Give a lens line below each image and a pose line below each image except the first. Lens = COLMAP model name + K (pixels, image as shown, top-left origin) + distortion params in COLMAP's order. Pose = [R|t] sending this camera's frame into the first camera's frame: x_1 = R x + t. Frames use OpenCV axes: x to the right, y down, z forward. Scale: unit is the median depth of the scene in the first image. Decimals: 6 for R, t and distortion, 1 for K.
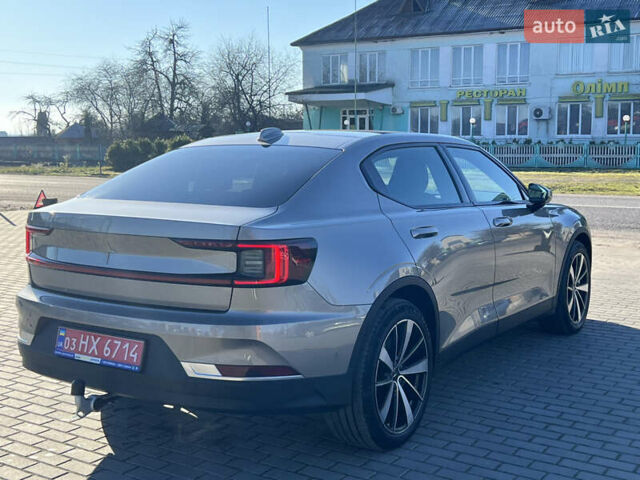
lens RADIAL K [[818.2, 0, 336.0], [0, 818.2, 233.6], [0, 0, 1]] dist [0.034149, 0.000000]
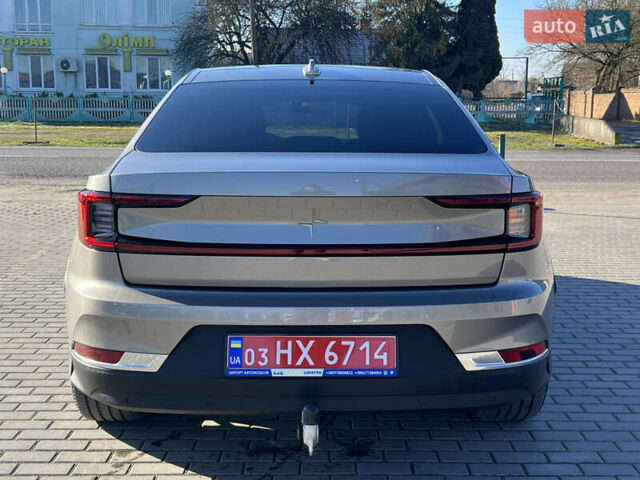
lens RADIAL K [[818.2, 0, 317.8], [0, 818.2, 237.4], [0, 0, 1]] dist [0.034149, 0.000000]
pose [[0.833005, -0.083208, 0.546973, -0.066247], [0.051453, 0.995992, 0.073155, -0.001671], [-0.550868, -0.032796, 0.833948, 0.039324]]
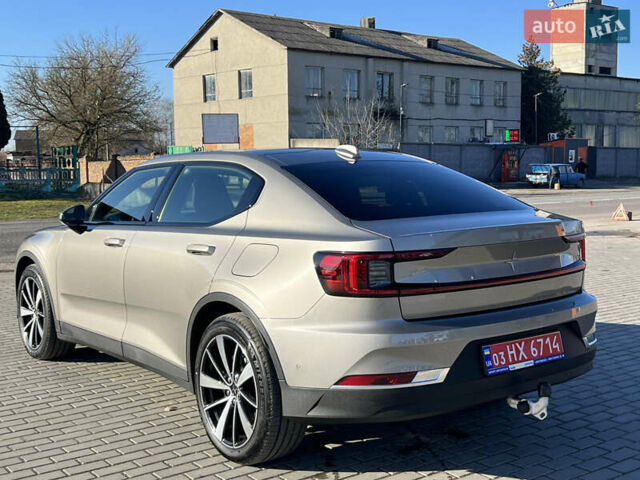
lens RADIAL K [[818.2, 0, 328.8], [0, 818.2, 243.8], [0, 0, 1]] dist [0.034149, 0.000000]
pose [[0.360434, -0.090308, 0.928403, -0.131595], [0.113453, 0.992157, 0.052464, -0.007905], [-0.925859, 0.086421, 0.367853, 0.082381]]
